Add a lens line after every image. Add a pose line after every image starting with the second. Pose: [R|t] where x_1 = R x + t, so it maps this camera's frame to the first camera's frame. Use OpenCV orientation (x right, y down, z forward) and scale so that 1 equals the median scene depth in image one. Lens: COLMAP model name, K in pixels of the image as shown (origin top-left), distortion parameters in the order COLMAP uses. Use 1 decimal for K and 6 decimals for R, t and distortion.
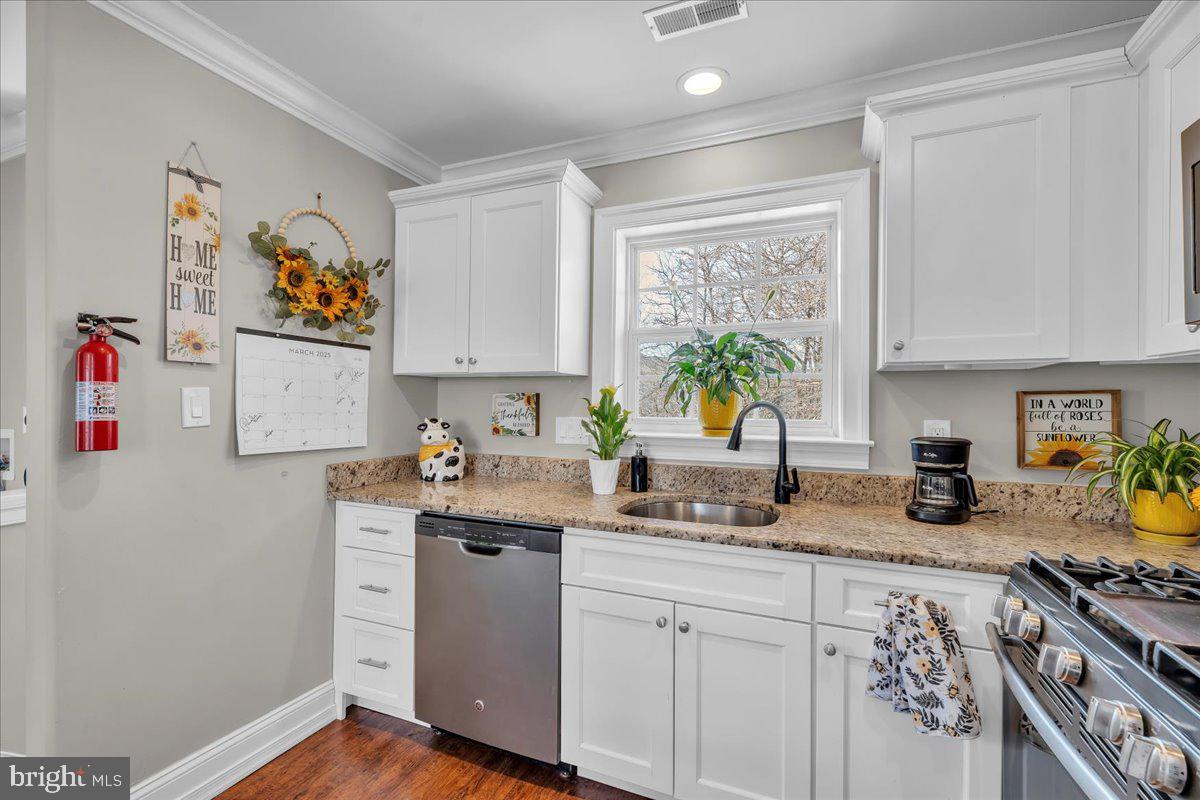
lens RADIAL K [[533.5, 0, 600.8], [0, 533.5, 399.5], [0, 0, 1]] dist [0.004204, -0.000894]
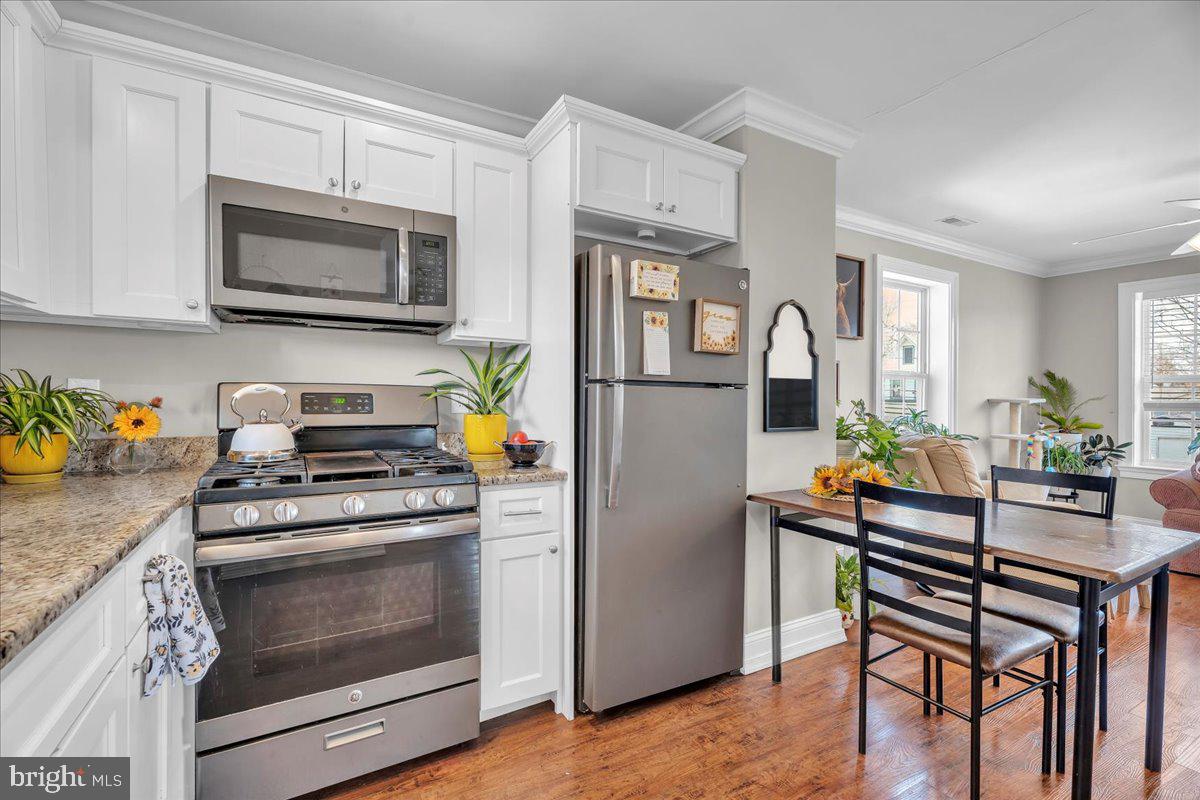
lens RADIAL K [[533.5, 0, 601.0], [0, 533.5, 400.7], [0, 0, 1]] dist [0.004204, -0.000894]
pose [[-0.791301, -0.010015, 0.611345, -0.355101], [-0.009879, 0.999945, 0.003595, 0.059564], [-0.611347, -0.003194, -0.791356, 0.815813]]
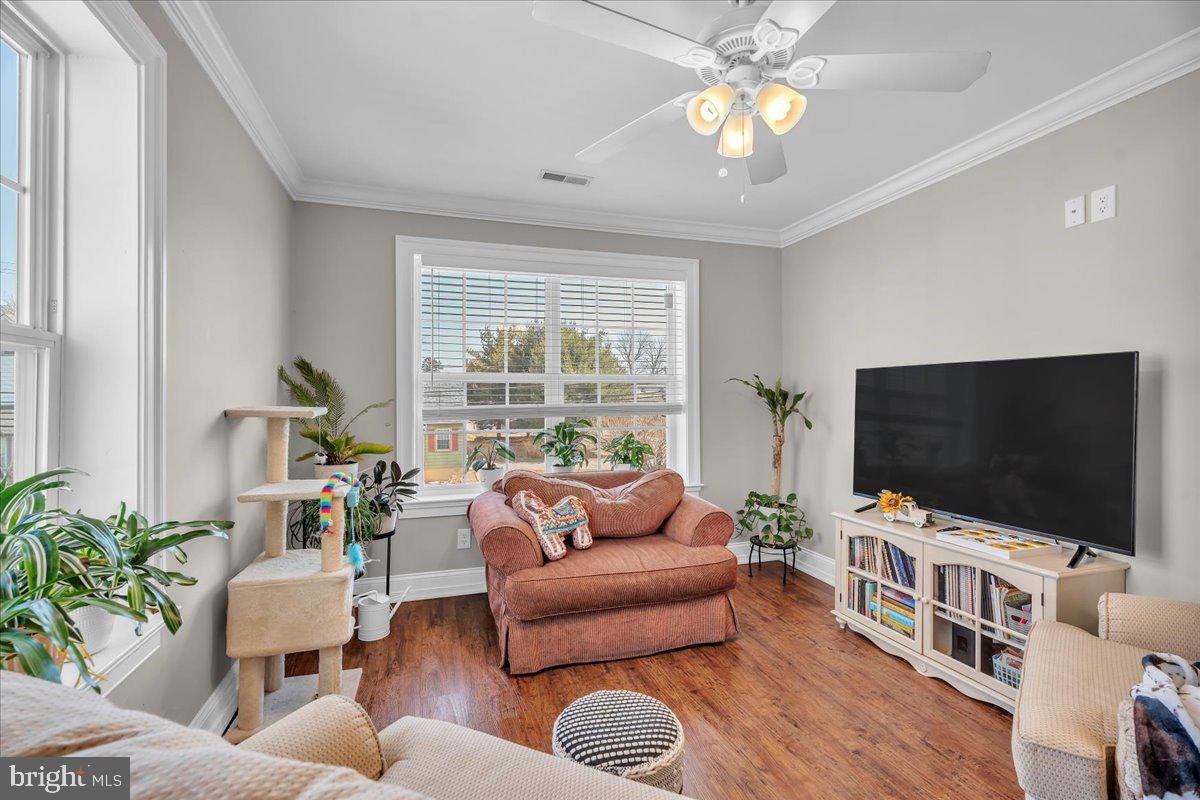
lens RADIAL K [[533.5, 0, 602.5], [0, 533.5, 399.3], [0, 0, 1]] dist [0.004204, -0.000894]
pose [[-0.762306, -0.006161, -0.647188, -0.168937], [-0.000407, 0.999959, -0.009041, 0.036532], [0.647217, -0.006629, -0.762277, -0.719724]]
